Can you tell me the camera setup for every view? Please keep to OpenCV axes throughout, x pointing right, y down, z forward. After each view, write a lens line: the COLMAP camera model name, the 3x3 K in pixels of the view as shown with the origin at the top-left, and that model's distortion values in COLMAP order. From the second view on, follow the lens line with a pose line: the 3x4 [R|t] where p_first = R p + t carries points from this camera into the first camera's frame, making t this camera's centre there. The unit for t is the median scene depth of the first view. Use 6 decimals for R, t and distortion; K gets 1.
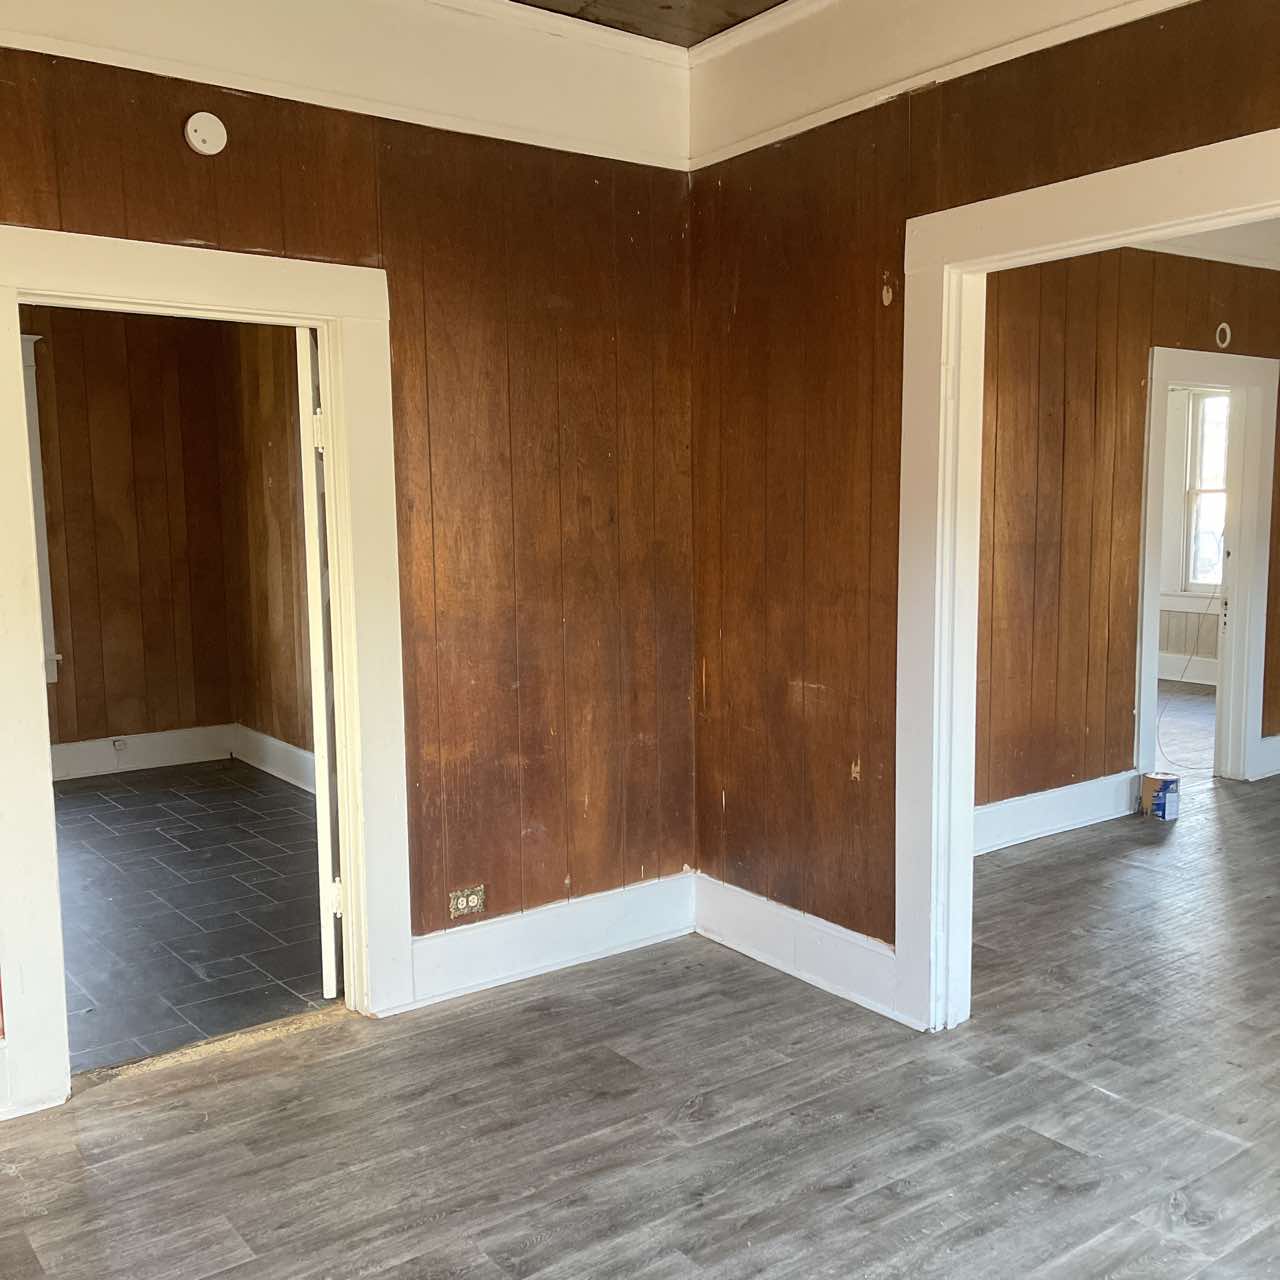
lens RADIAL K [[1285.4, 0, 618.5], [0, 1285.4, 625.1], [0, 0, 1]] dist [0.038529, 0.000000]
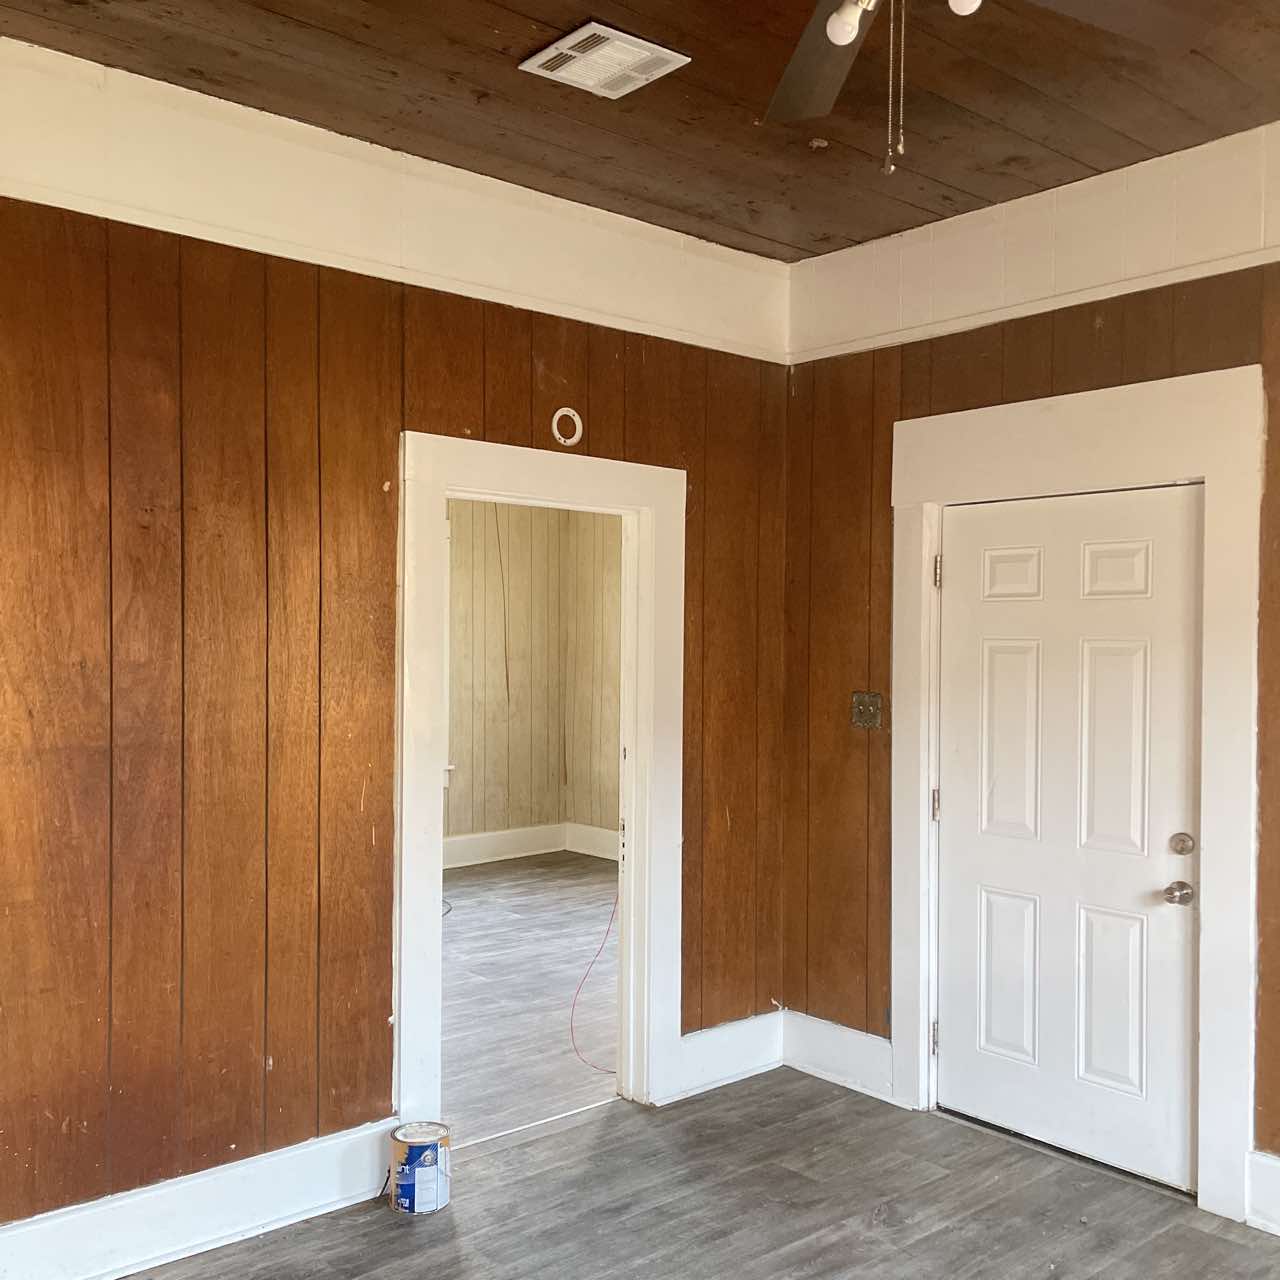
lens RADIAL K [[1285.4, 0, 631.8], [0, 1285.4, 637.7], [0, 0, 1]] dist [0.038529, 0.000000]
pose [[0.996085, 0.018683, 0.086405, 0.464887], [-0.009156, 0.993959, -0.109373, -0.046990], [-0.087927, 0.108153, 0.990238, 0.377330]]
